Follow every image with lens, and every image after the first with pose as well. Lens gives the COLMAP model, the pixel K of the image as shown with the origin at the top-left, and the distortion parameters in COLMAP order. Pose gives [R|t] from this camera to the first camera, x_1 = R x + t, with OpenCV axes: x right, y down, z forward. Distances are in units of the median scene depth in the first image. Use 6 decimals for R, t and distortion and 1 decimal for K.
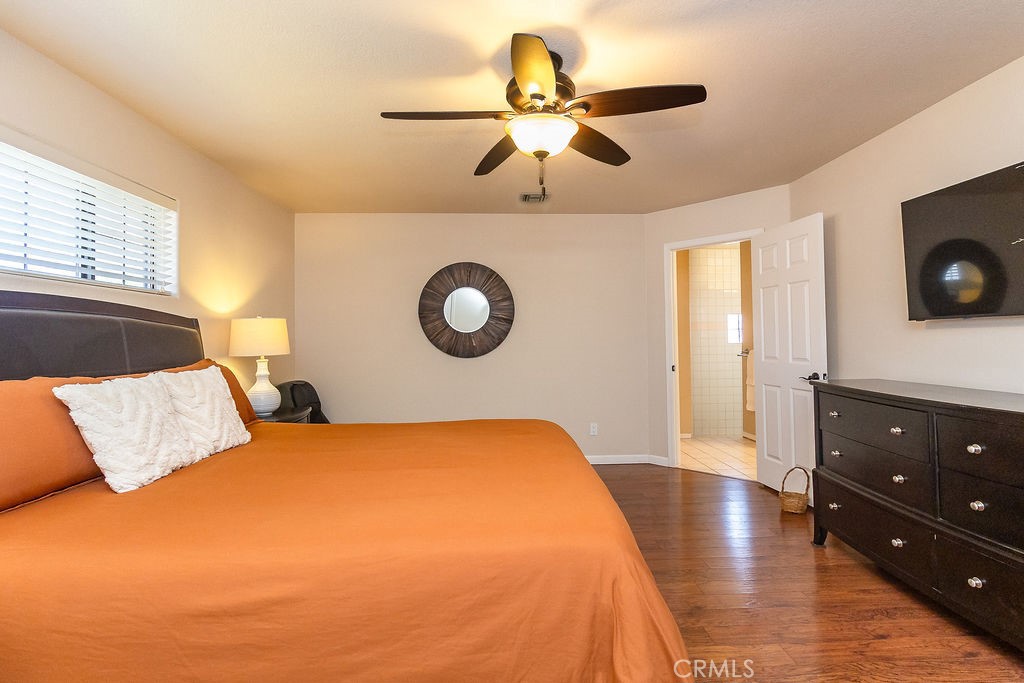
lens RADIAL K [[477.0, 0, 518.1], [0, 477.0, 334.2], [0, 0, 1]] dist [0.010606, 0.000204]
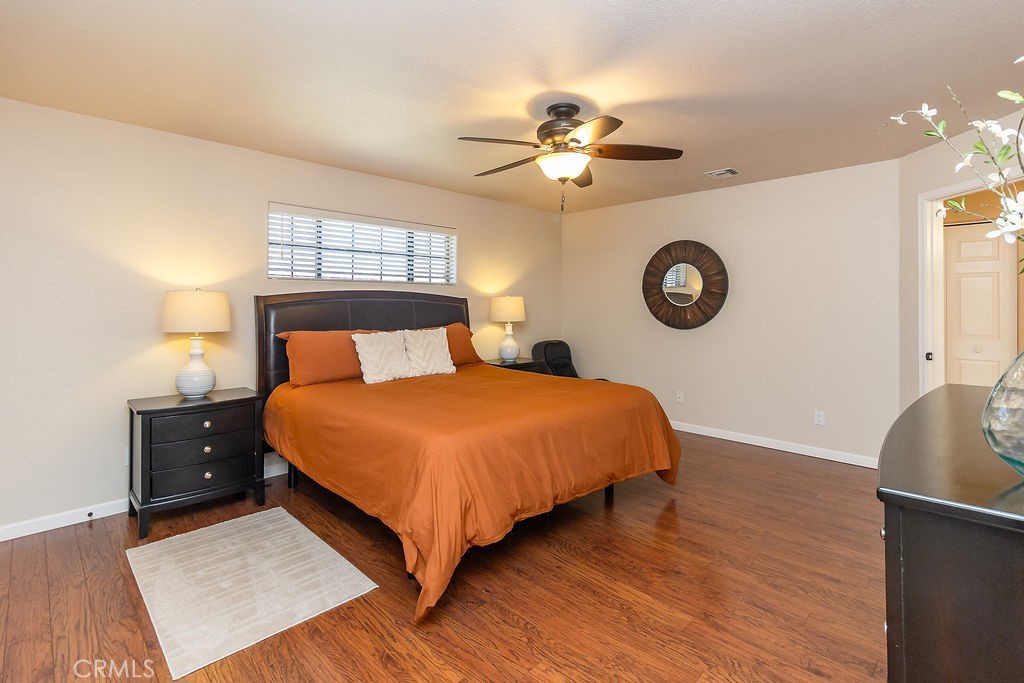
lens RADIAL K [[466.9, 0, 517.4], [0, 466.9, 307.9], [0, 0, 1]] dist [0.004182, 0.000205]
pose [[0.681083, 0.014190, -0.732069, 0.567245], [0.002454, 0.999762, 0.021662, -0.031259], [0.732202, -0.016550, 0.680886, 0.017793]]
